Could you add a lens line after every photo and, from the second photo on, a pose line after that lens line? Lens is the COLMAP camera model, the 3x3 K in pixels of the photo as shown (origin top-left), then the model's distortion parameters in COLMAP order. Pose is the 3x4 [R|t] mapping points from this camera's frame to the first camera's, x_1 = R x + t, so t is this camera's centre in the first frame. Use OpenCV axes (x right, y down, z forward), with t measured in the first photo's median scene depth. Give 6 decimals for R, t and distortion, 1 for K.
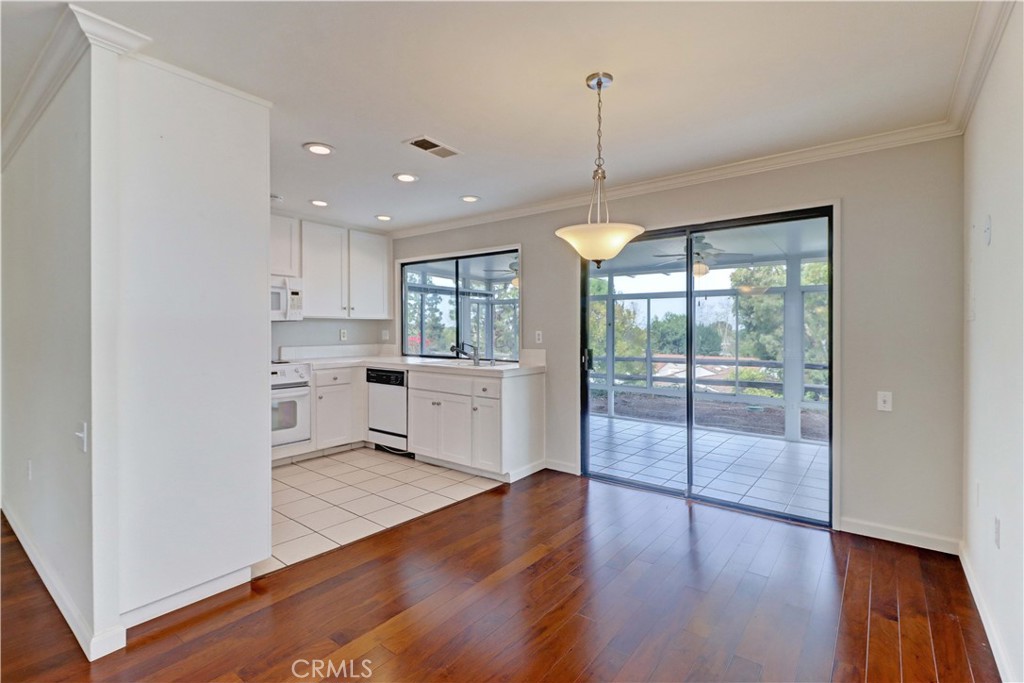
lens RADIAL K [[474.4, 0, 515.3], [0, 474.4, 334.3], [0, 0, 1]] dist [0.022209, -0.013496]
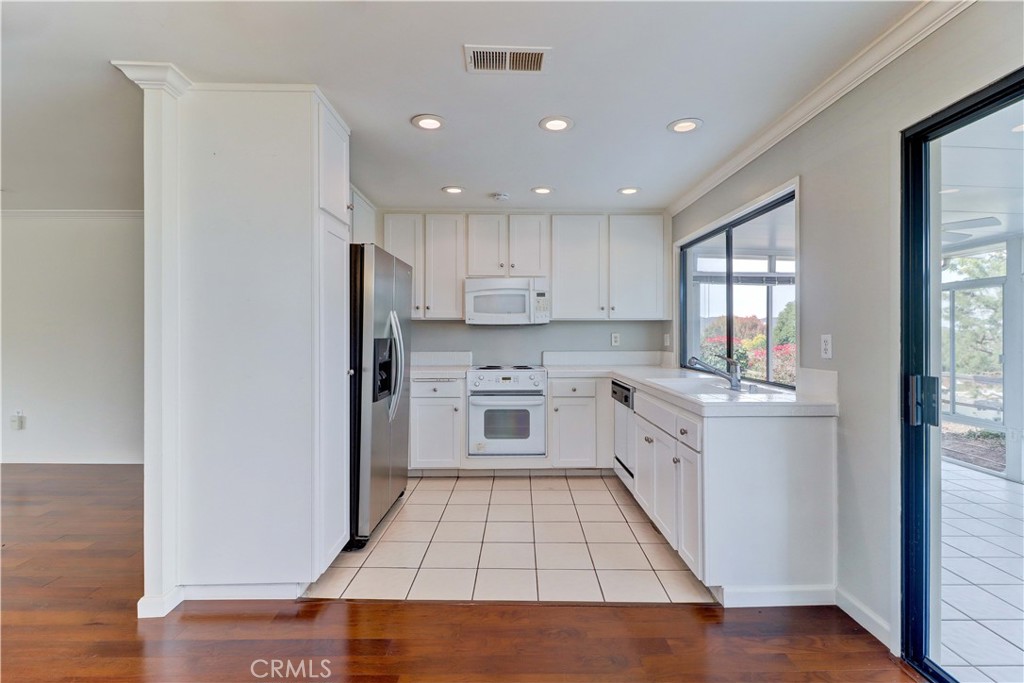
lens RADIAL K [[472.1, 0, 516.6], [0, 472.1, 334.2], [0, 0, 1]] dist [0.022822, -0.014167]
pose [[0.622566, -0.001072, -0.782566, 0.230923], [-0.006760, 0.999954, -0.006748, -0.001537], [0.782538, 0.009491, 0.622531, 0.384645]]
